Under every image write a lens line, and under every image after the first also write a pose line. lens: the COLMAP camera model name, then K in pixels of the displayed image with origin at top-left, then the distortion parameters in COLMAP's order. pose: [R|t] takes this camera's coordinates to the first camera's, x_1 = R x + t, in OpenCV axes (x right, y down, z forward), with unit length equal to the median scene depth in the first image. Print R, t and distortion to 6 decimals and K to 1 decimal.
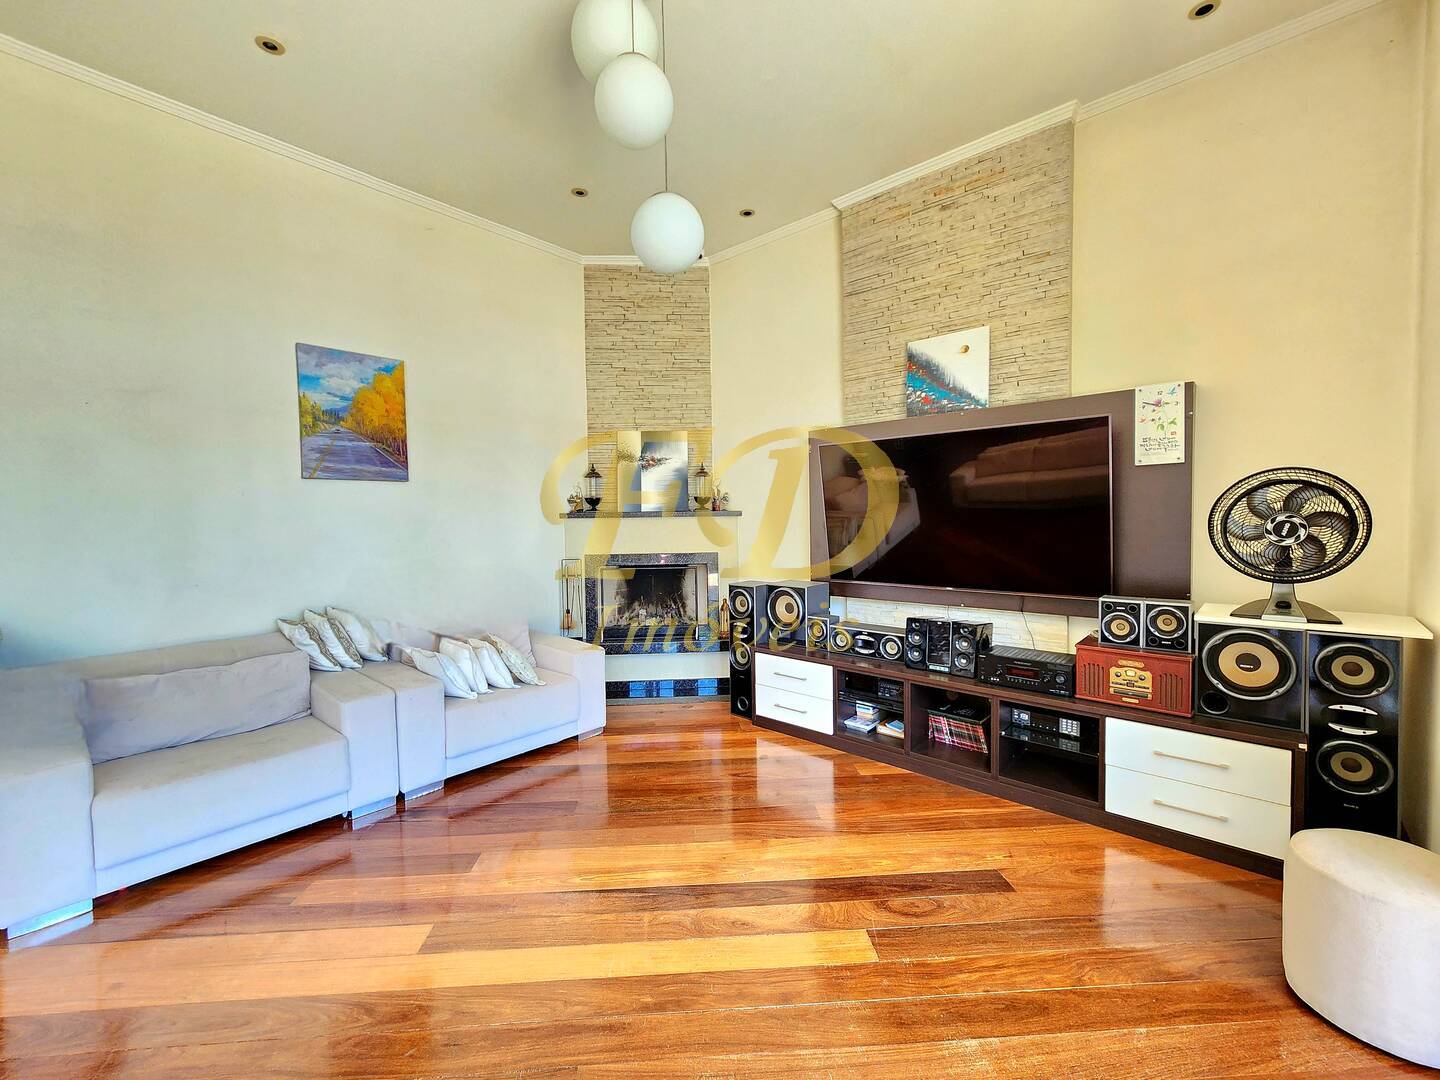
lens RADIAL K [[594.8, 0, 714.2], [0, 594.8, 541.0], [0, 0, 1]] dist [-0.003044, 0.001406]
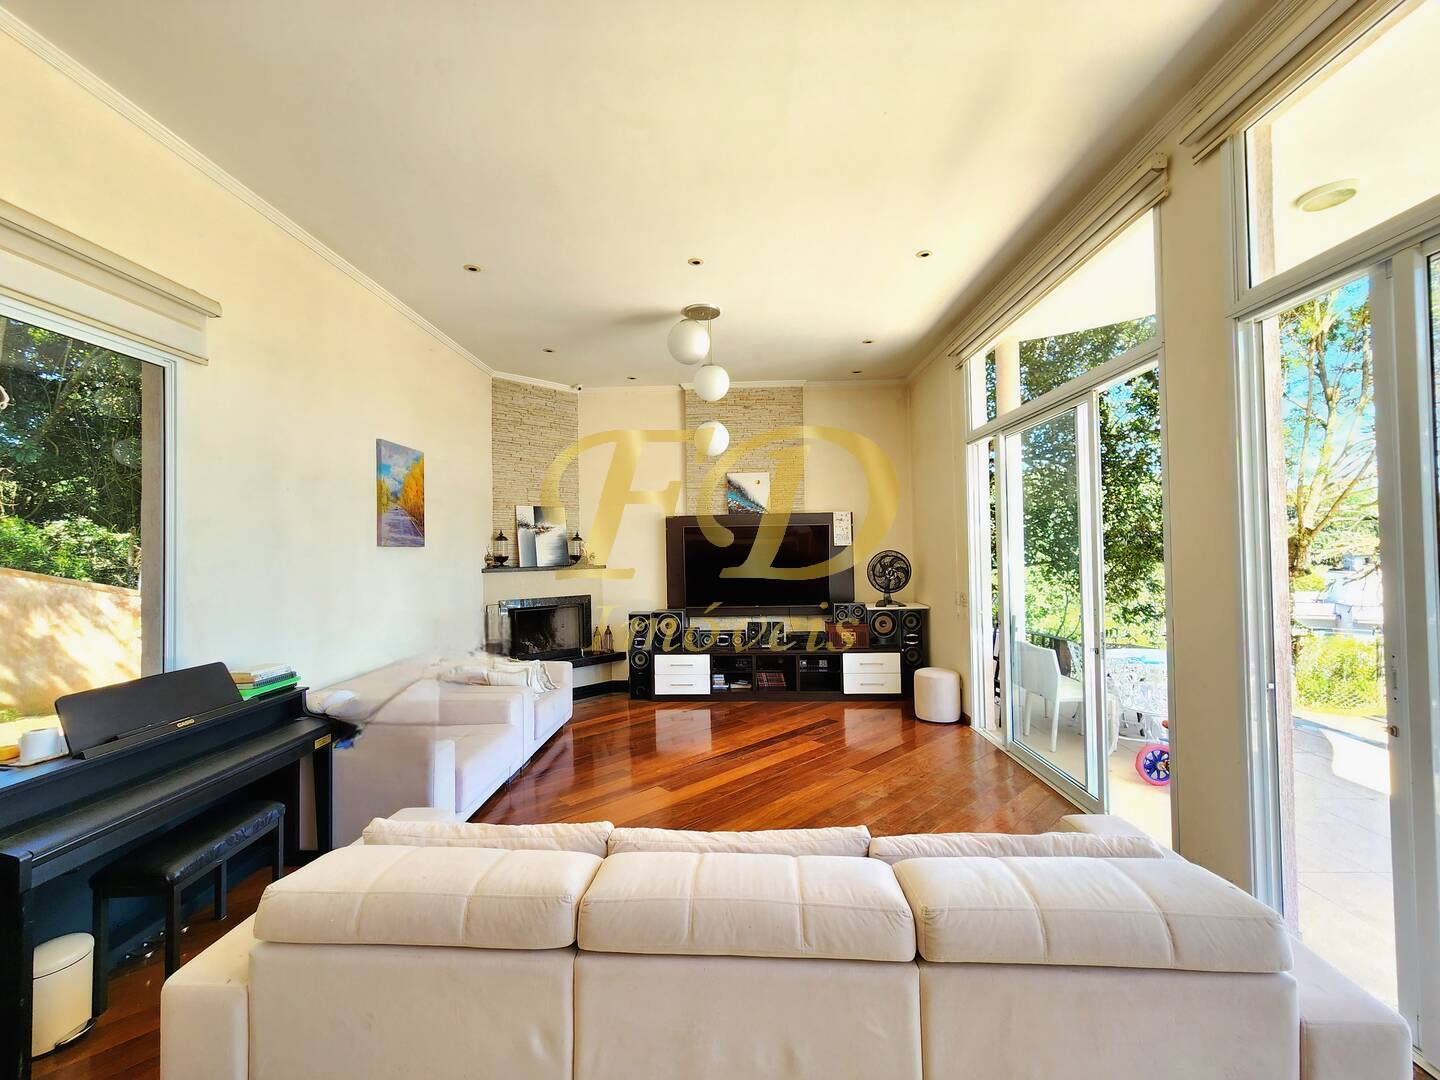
lens RADIAL K [[594.8, 0, 713.4], [0, 594.8, 541.3], [0, 0, 1]] dist [-0.003044, 0.001406]
pose [[0.770411, 0.012693, 0.637422, -0.929443], [0.032149, 0.997756, -0.058726, -0.020685], [-0.636737, 0.065735, 0.768274, -0.388984]]
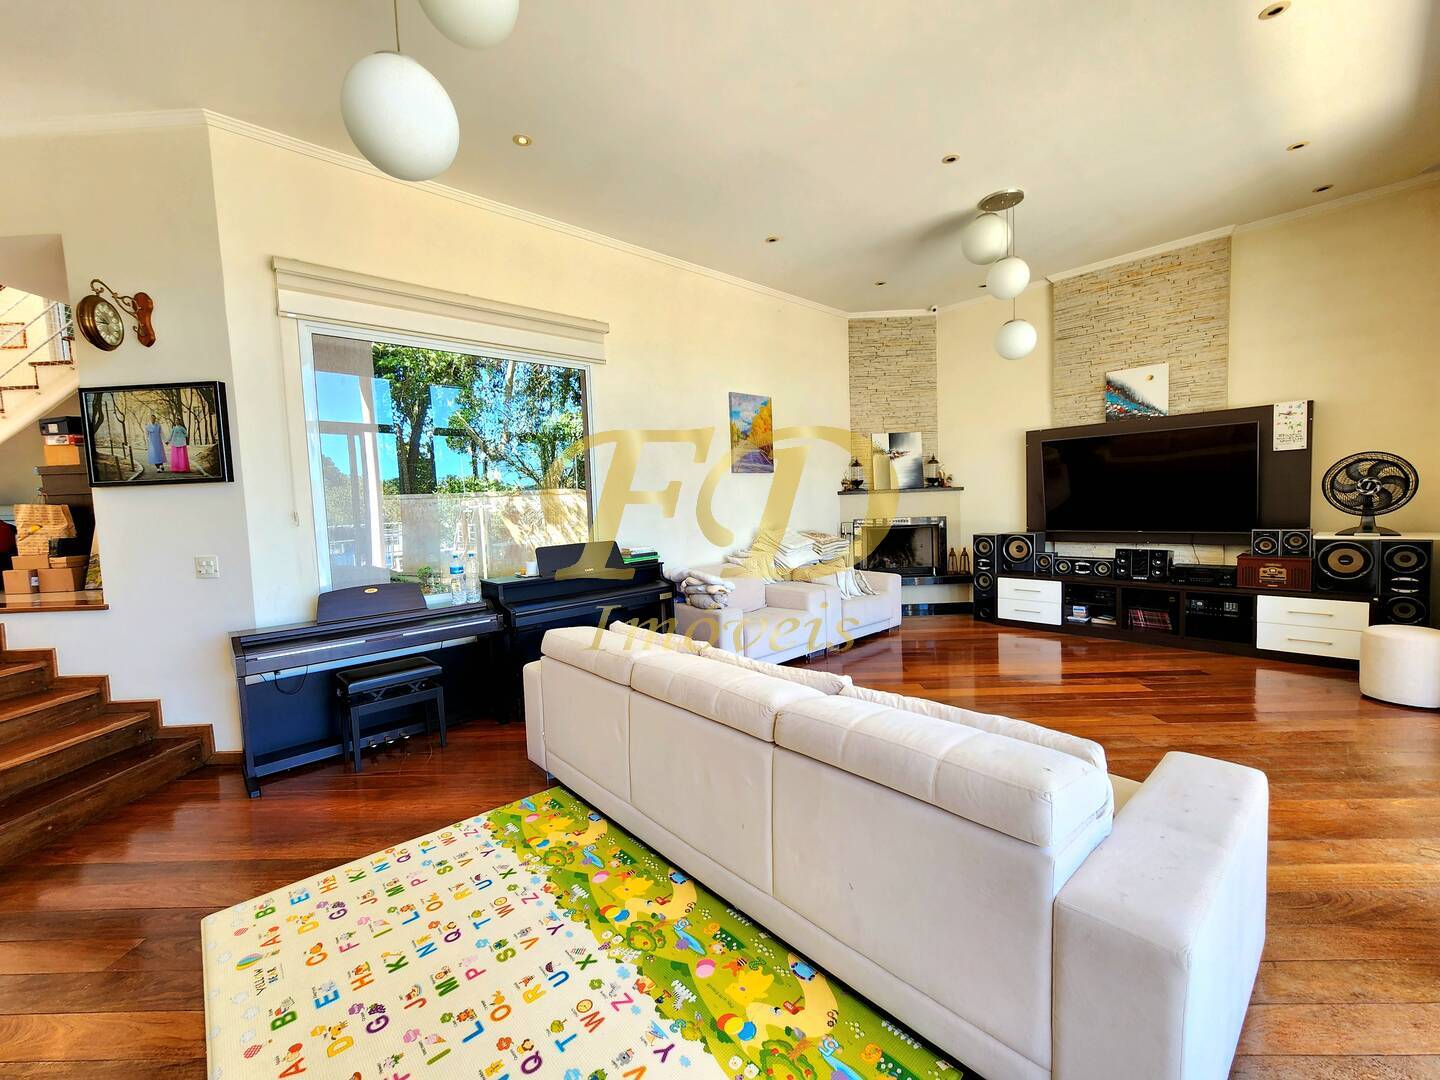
lens RADIAL K [[594.8, 0, 711.4], [0, 594.8, 542.5], [0, 0, 1]] dist [-0.003044, 0.001406]
pose [[0.995061, -0.016875, -0.097819, -0.580984], [0.019902, 0.999350, 0.030050, 0.039357], [0.097248, -0.031848, 0.994750, -0.677237]]
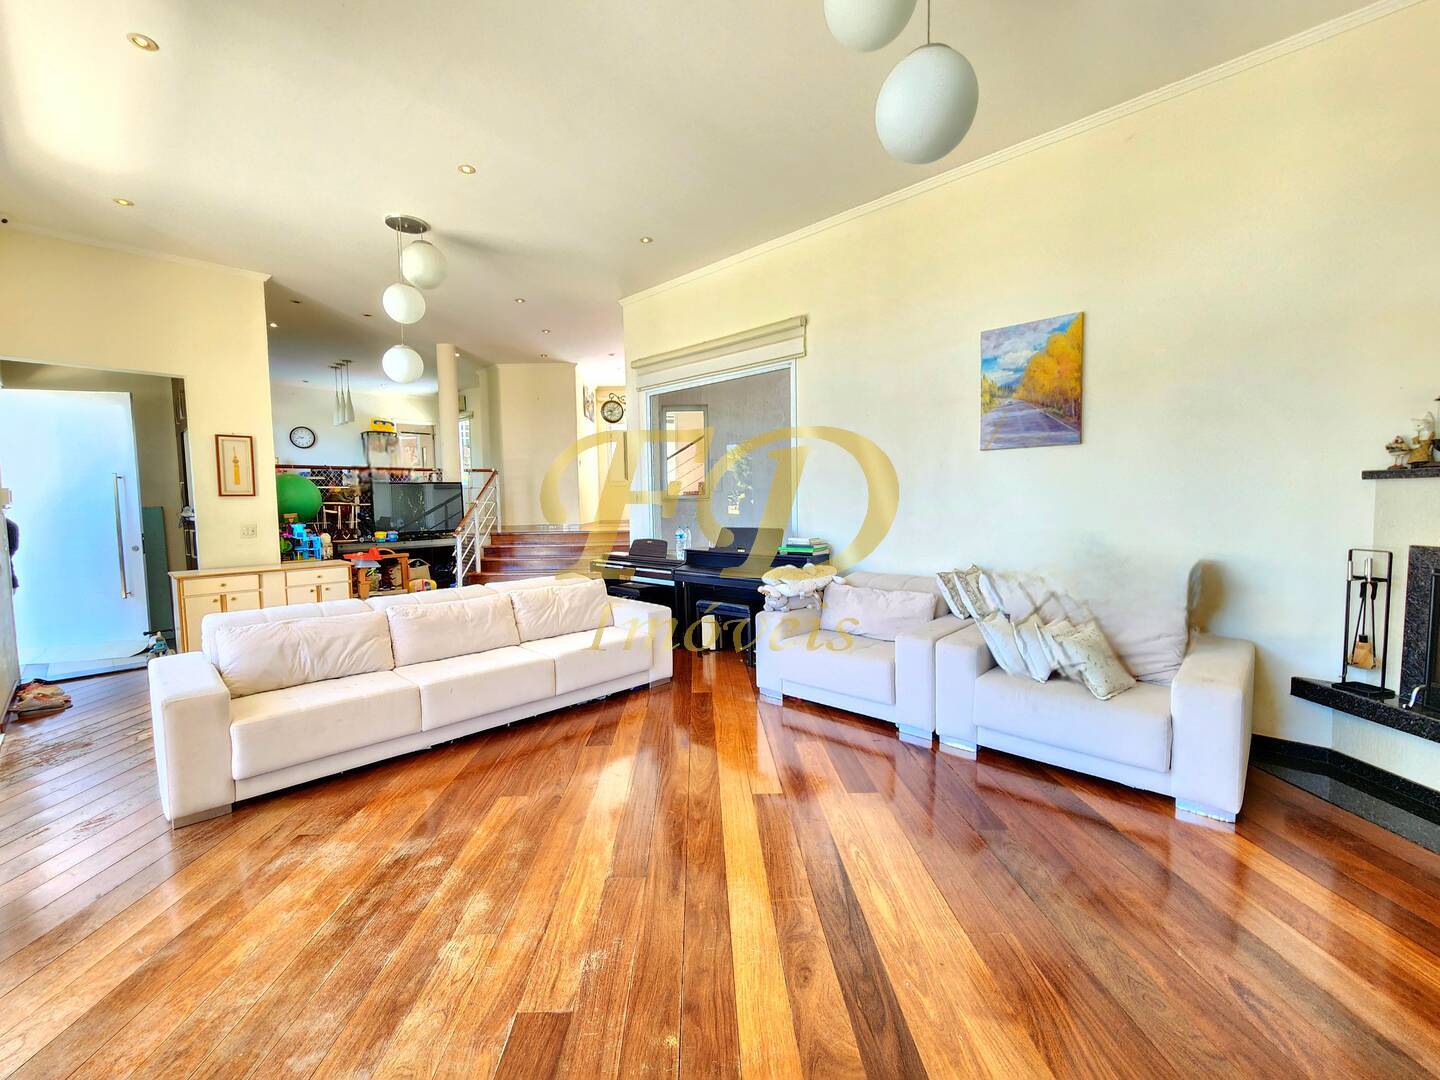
lens RADIAL K [[594.8, 0, 709.8], [0, 594.8, 537.9], [0, 0, 1]] dist [-0.003044, 0.001406]
pose [[-0.035440, 0.079346, -0.996217, 0.479277], [-0.025450, 0.996448, 0.080270, -0.015381], [0.999048, 0.028199, -0.033294, 0.508259]]
